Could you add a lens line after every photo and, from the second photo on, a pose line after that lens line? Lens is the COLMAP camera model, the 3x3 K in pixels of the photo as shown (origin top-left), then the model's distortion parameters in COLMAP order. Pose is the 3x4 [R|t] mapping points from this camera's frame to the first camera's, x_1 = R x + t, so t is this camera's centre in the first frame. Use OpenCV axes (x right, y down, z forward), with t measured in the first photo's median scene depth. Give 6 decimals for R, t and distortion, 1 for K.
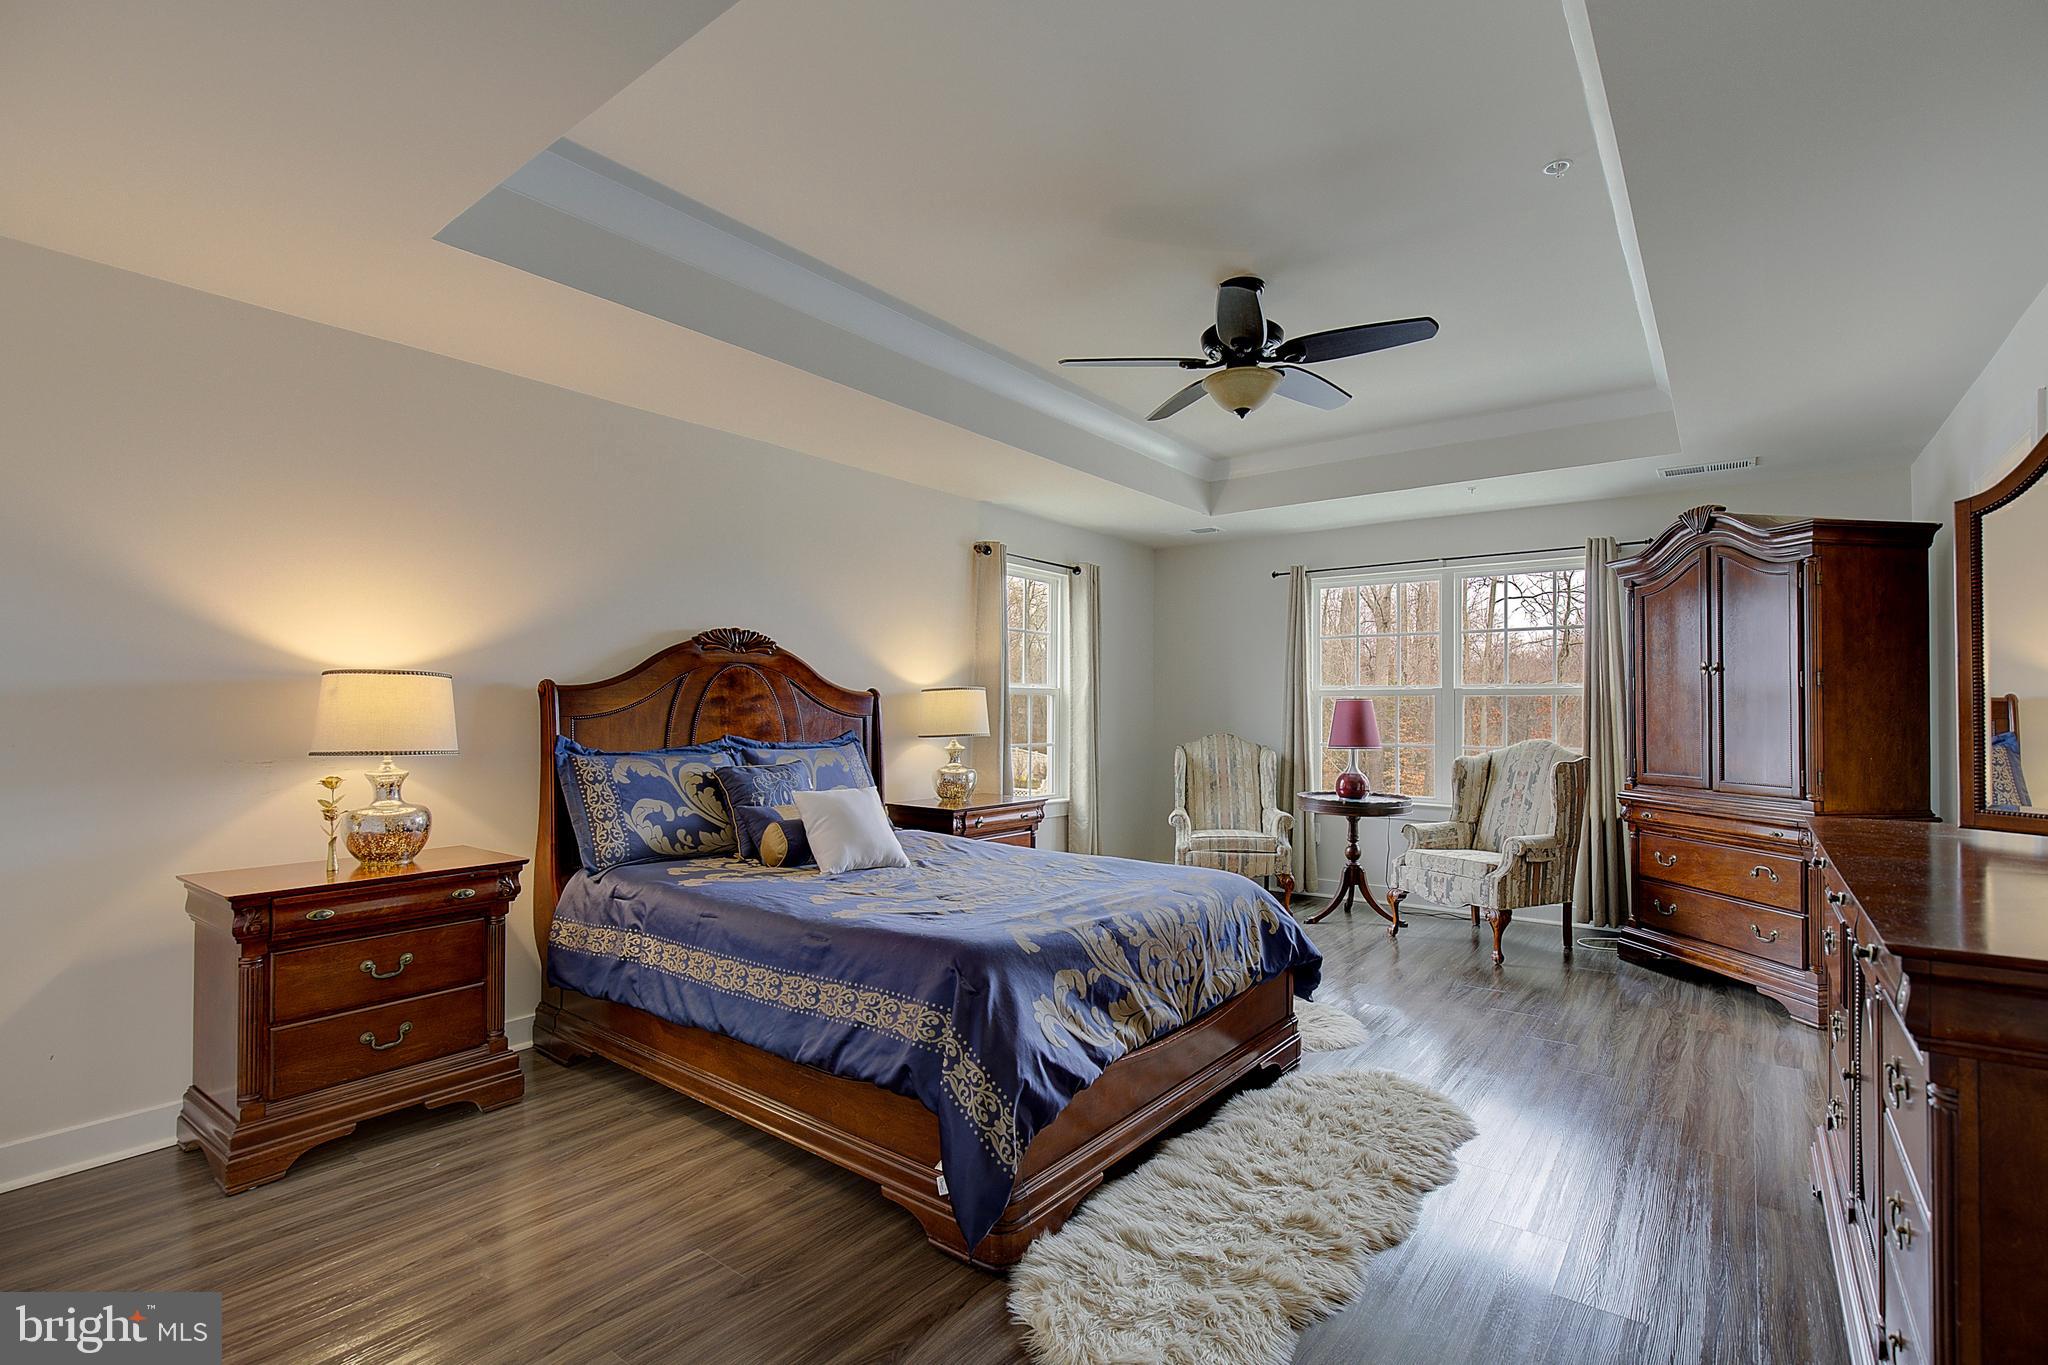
lens RADIAL K [[945.7, 0, 1047.2], [0, 945.7, 696.2], [0, 0, 1]] dist [-0.014421, -0.000070]
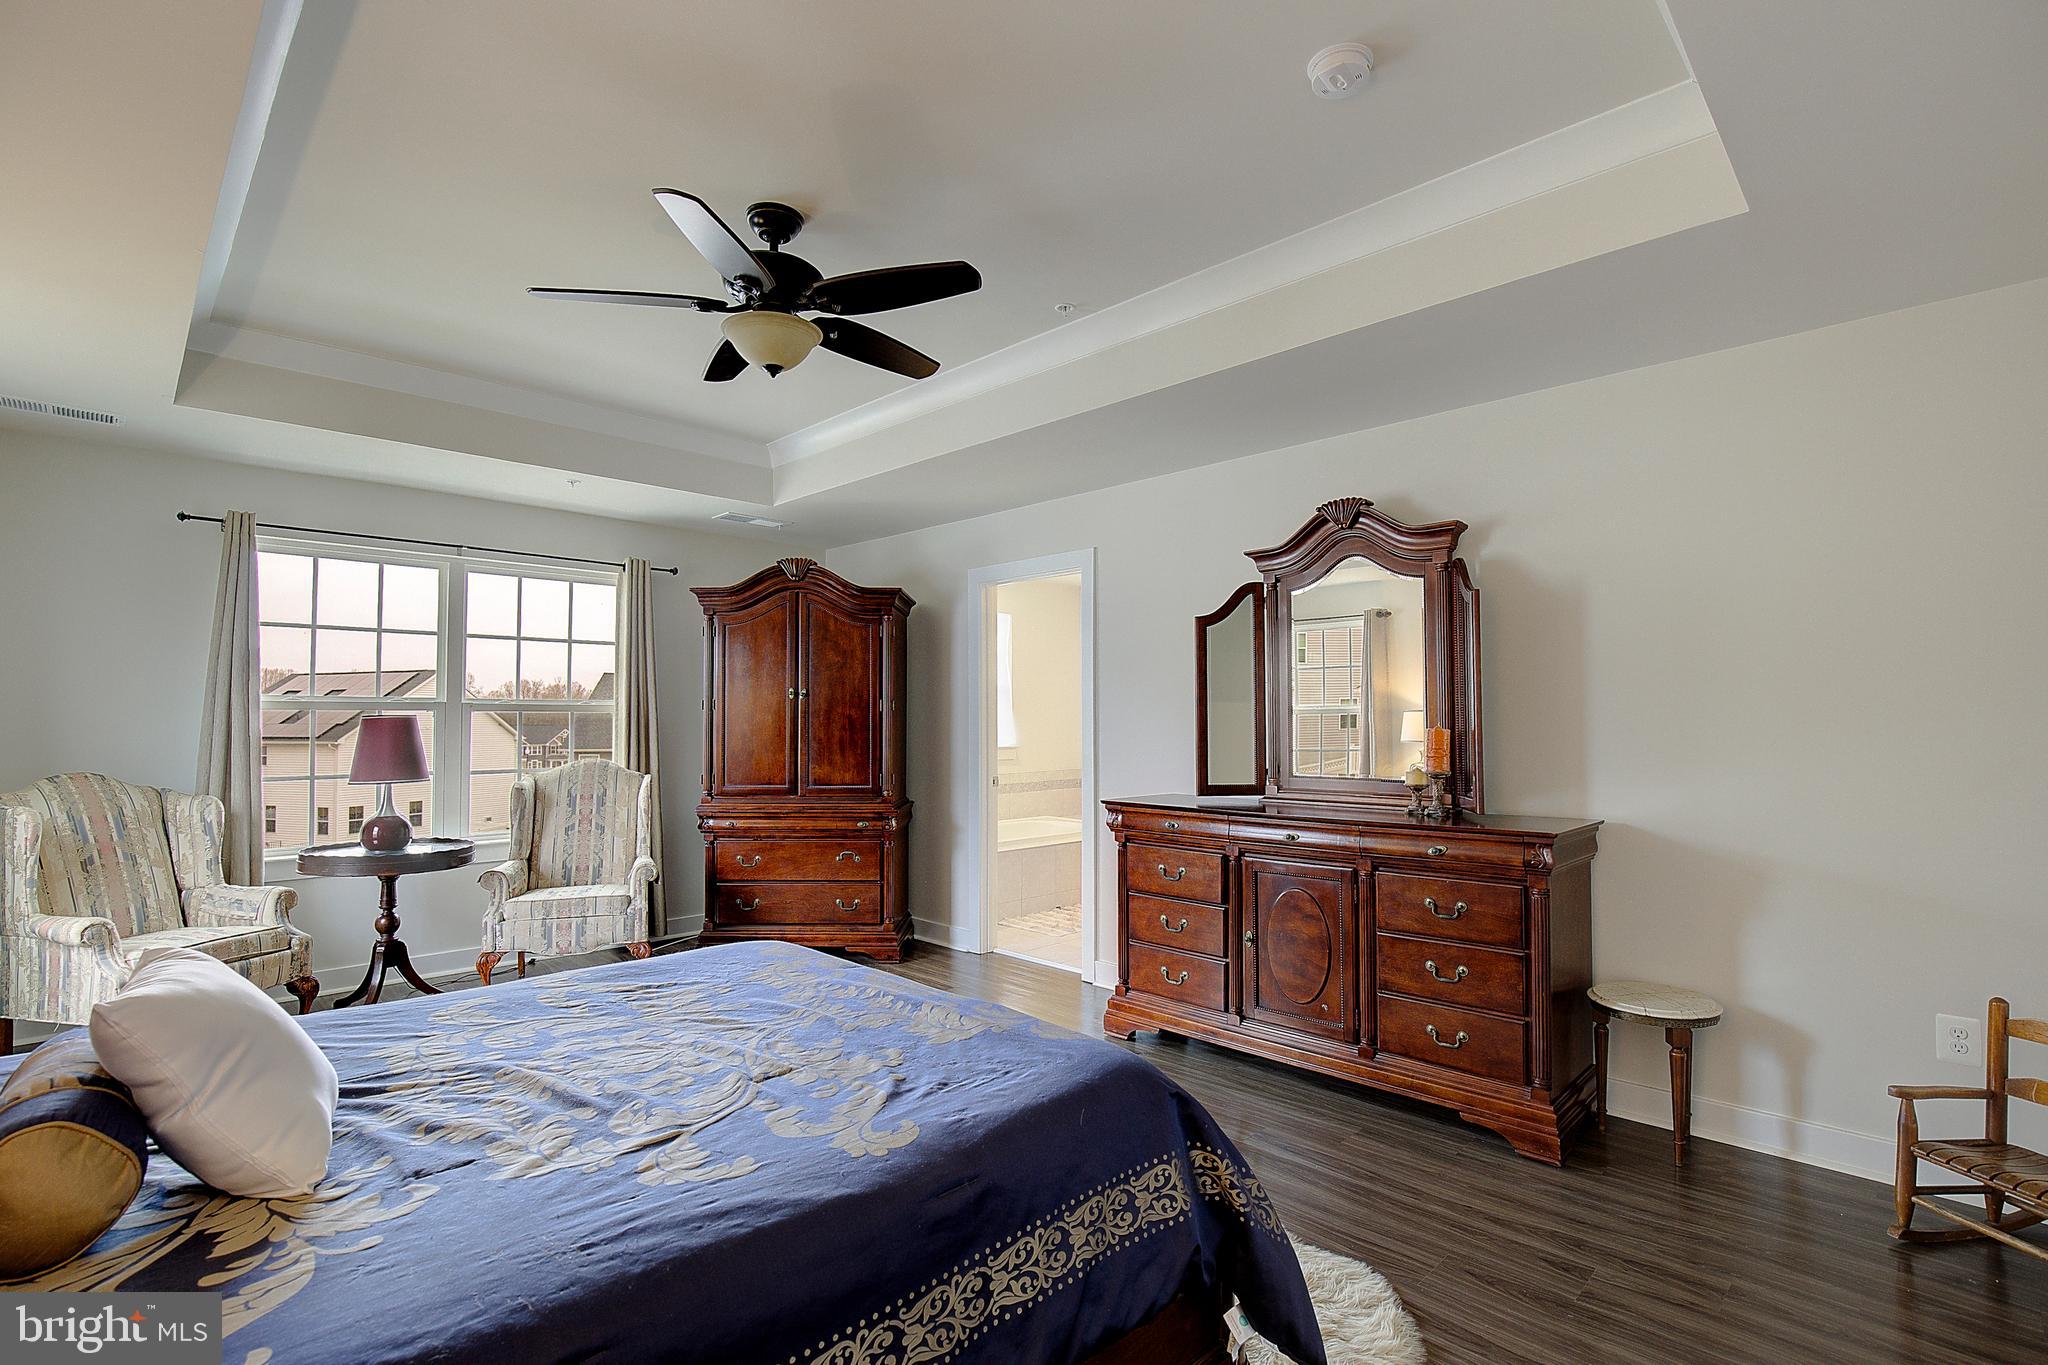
lens RADIAL K [[945.7, 0, 1047.2], [0, 945.7, 696.2], [0, 0, 1]] dist [-0.014421, -0.000070]
pose [[0.137668, 0.023544, 0.990199, -0.364290], [-0.013139, 0.999673, -0.021943, -0.002902], [-0.990391, -0.009990, 0.137932, 0.422267]]
